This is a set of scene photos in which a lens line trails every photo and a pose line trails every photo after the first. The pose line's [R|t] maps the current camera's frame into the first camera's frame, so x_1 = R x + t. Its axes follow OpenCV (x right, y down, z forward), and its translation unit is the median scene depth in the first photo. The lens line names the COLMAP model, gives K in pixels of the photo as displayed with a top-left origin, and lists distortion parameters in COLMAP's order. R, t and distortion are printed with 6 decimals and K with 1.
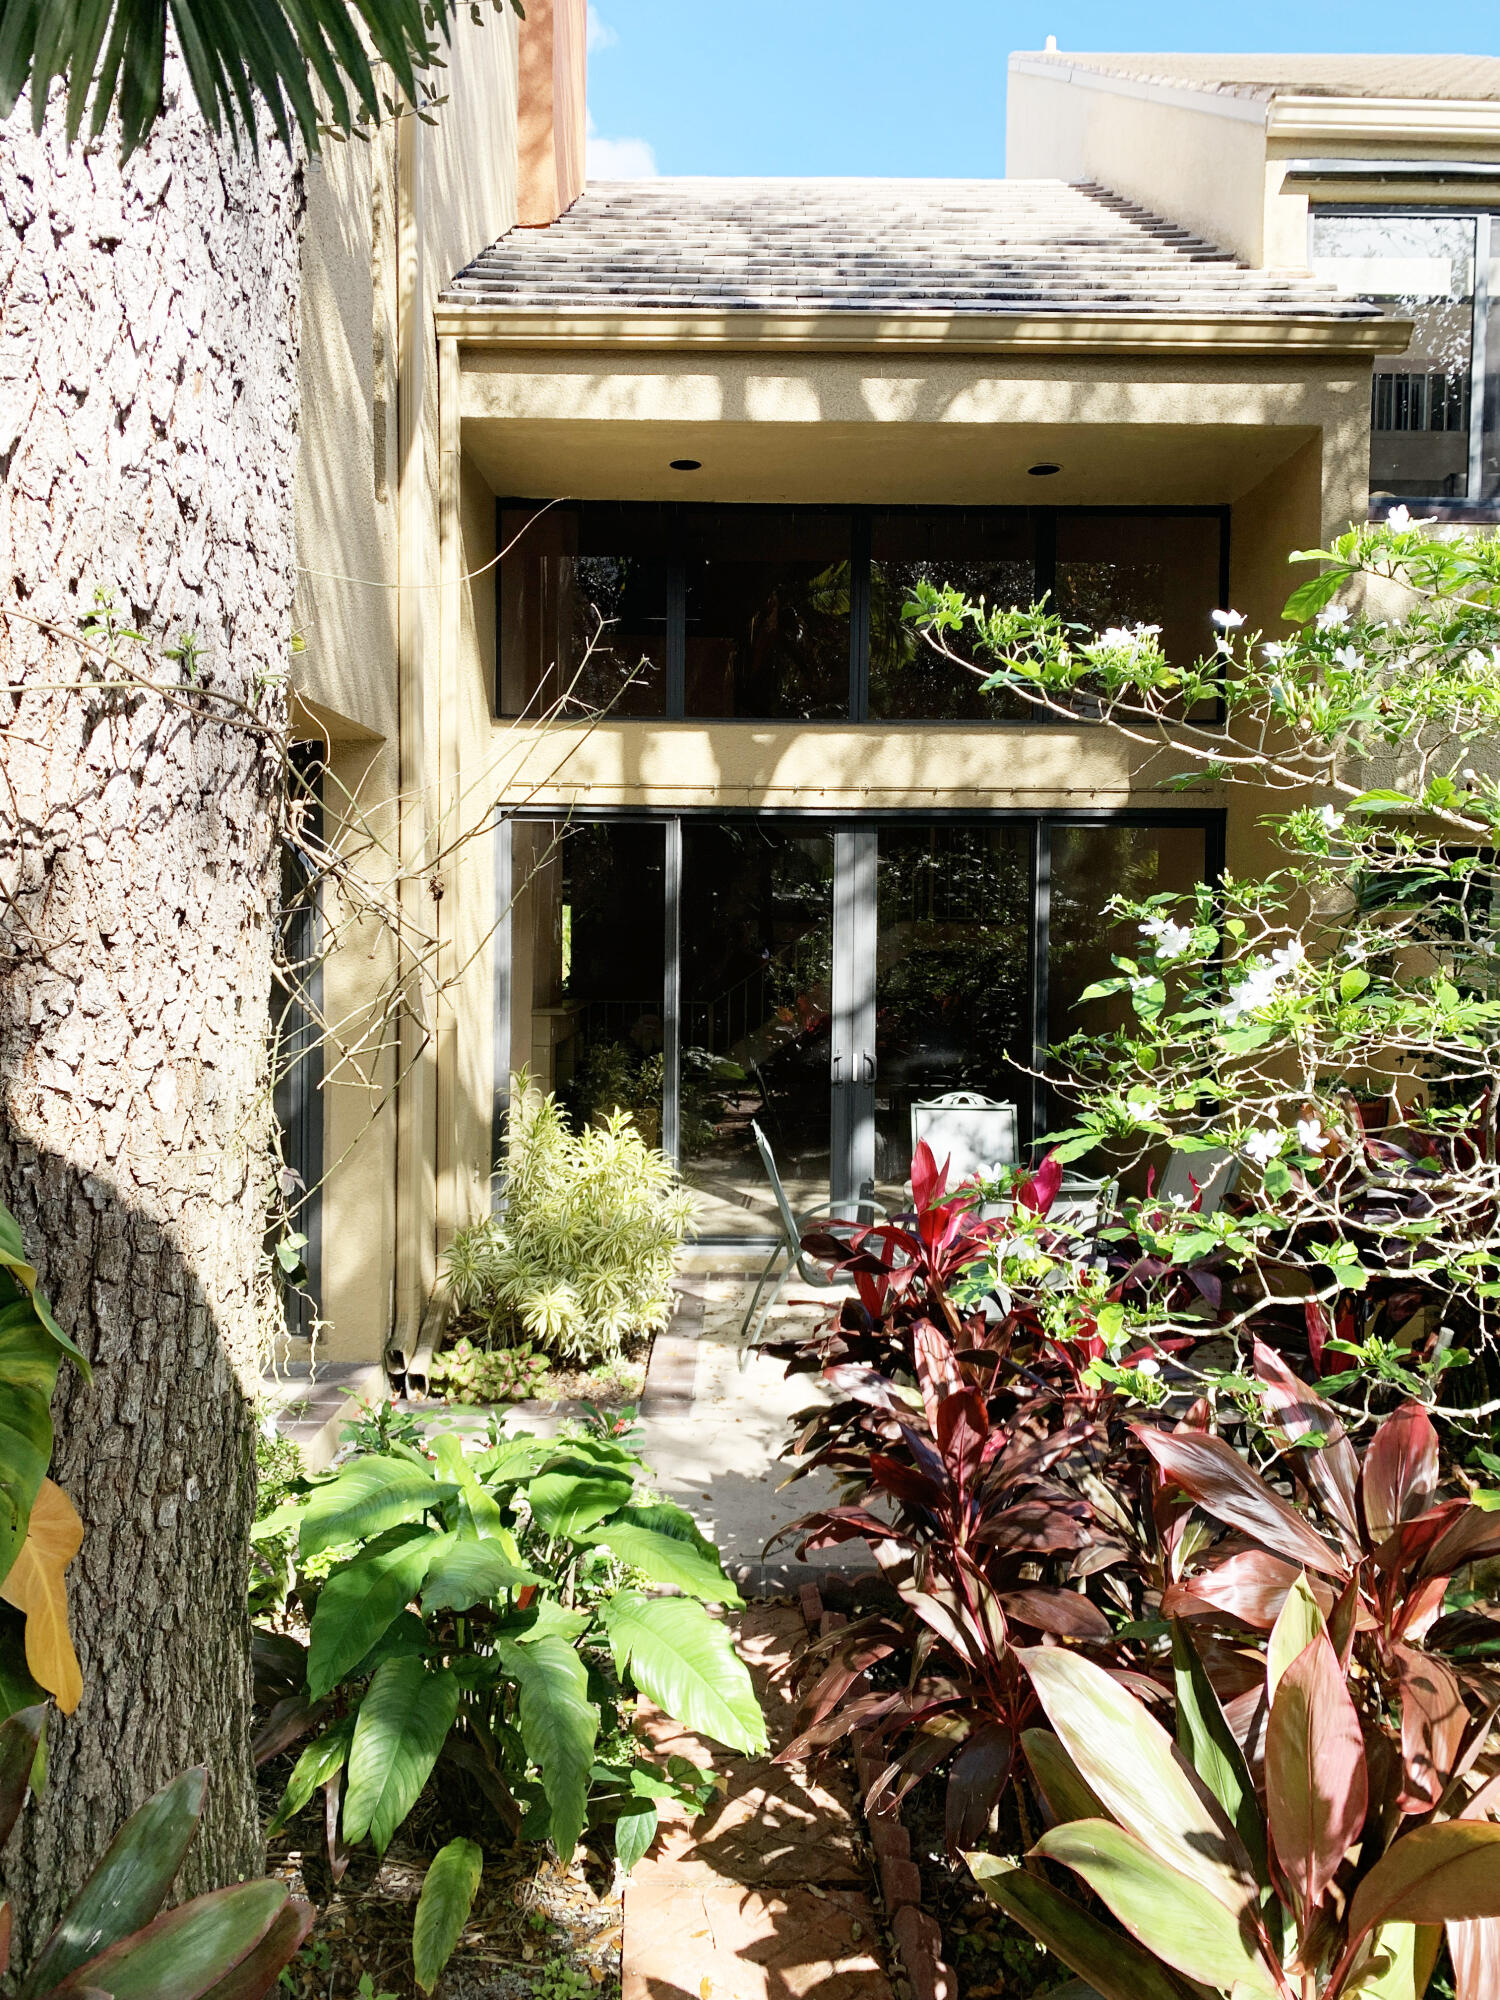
lens RADIAL K [[1519.2, 0, 749.9], [0, 1519.2, 999.6], [0, 0, 1]] dist [0.006802, -0.000917]
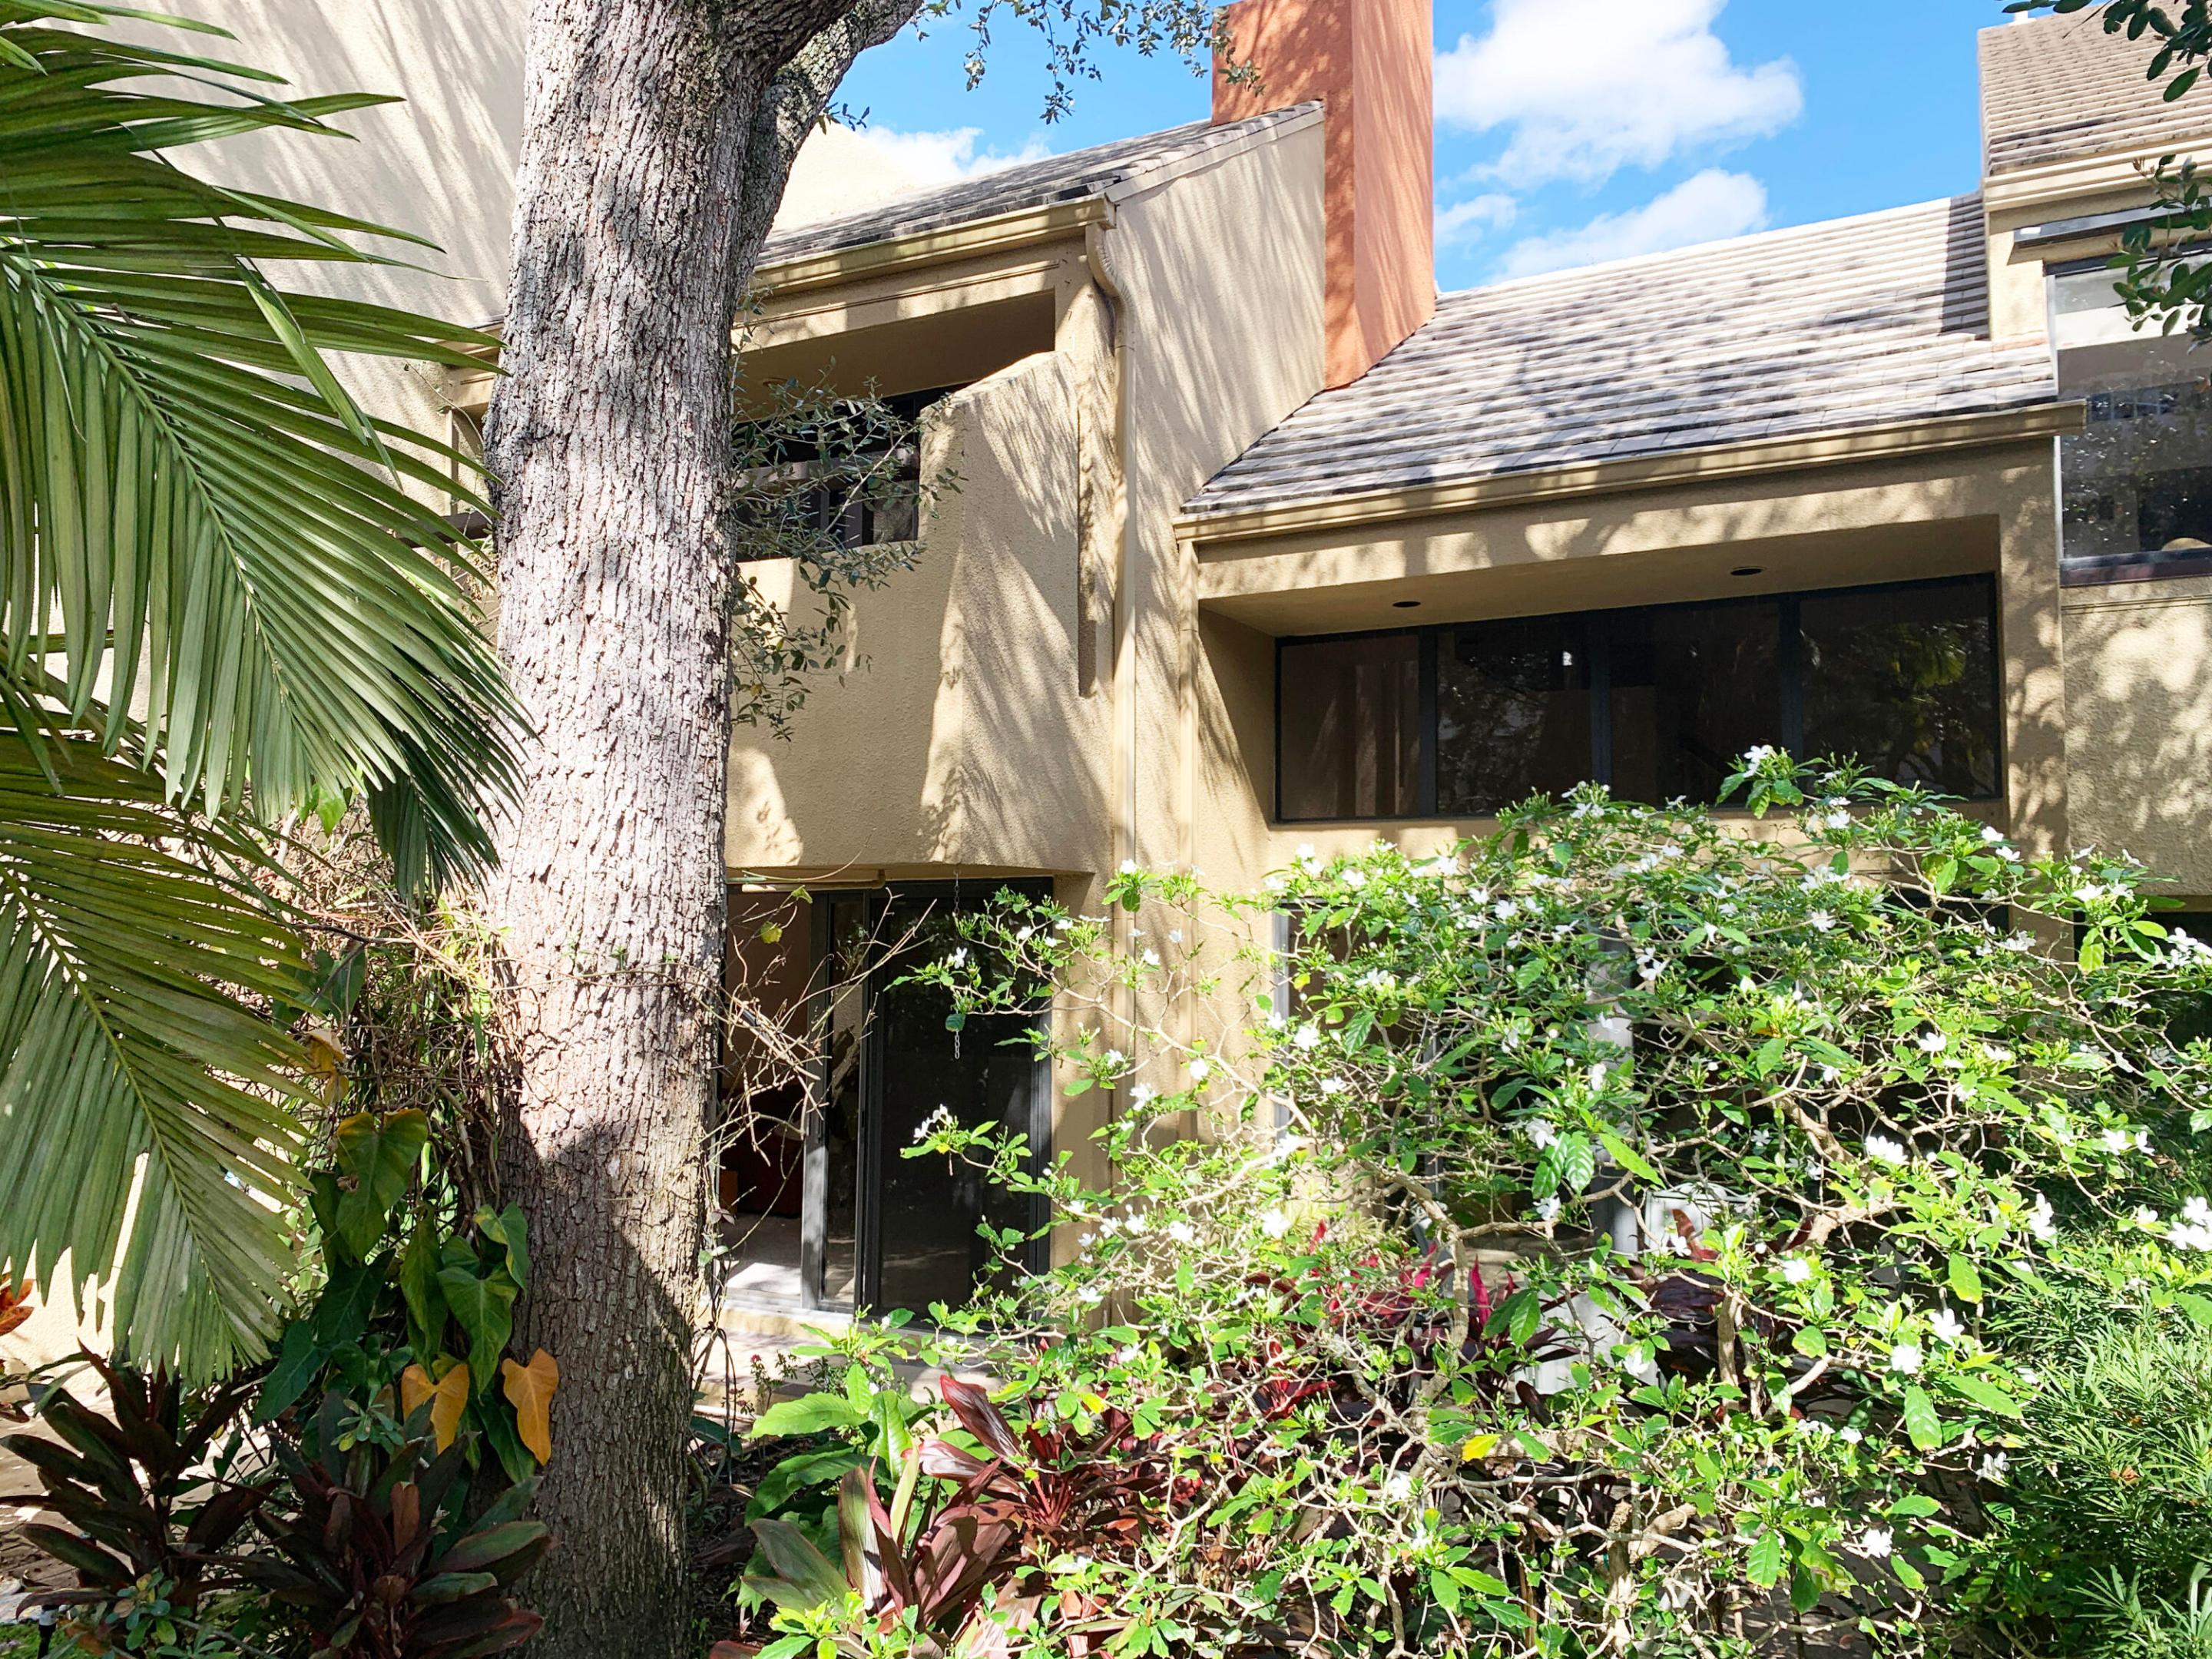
lens RADIAL K [[1680.2, 0, 1107.1], [0, 1680.2, 830.7], [0, 0, 1]] dist [0.006802, -0.000917]
pose [[0.881336, -0.040851, -0.470722, 0.377115], [-0.014157, 0.993525, -0.112728, -0.041467], [0.472279, 0.106015, 0.875051, -0.208343]]
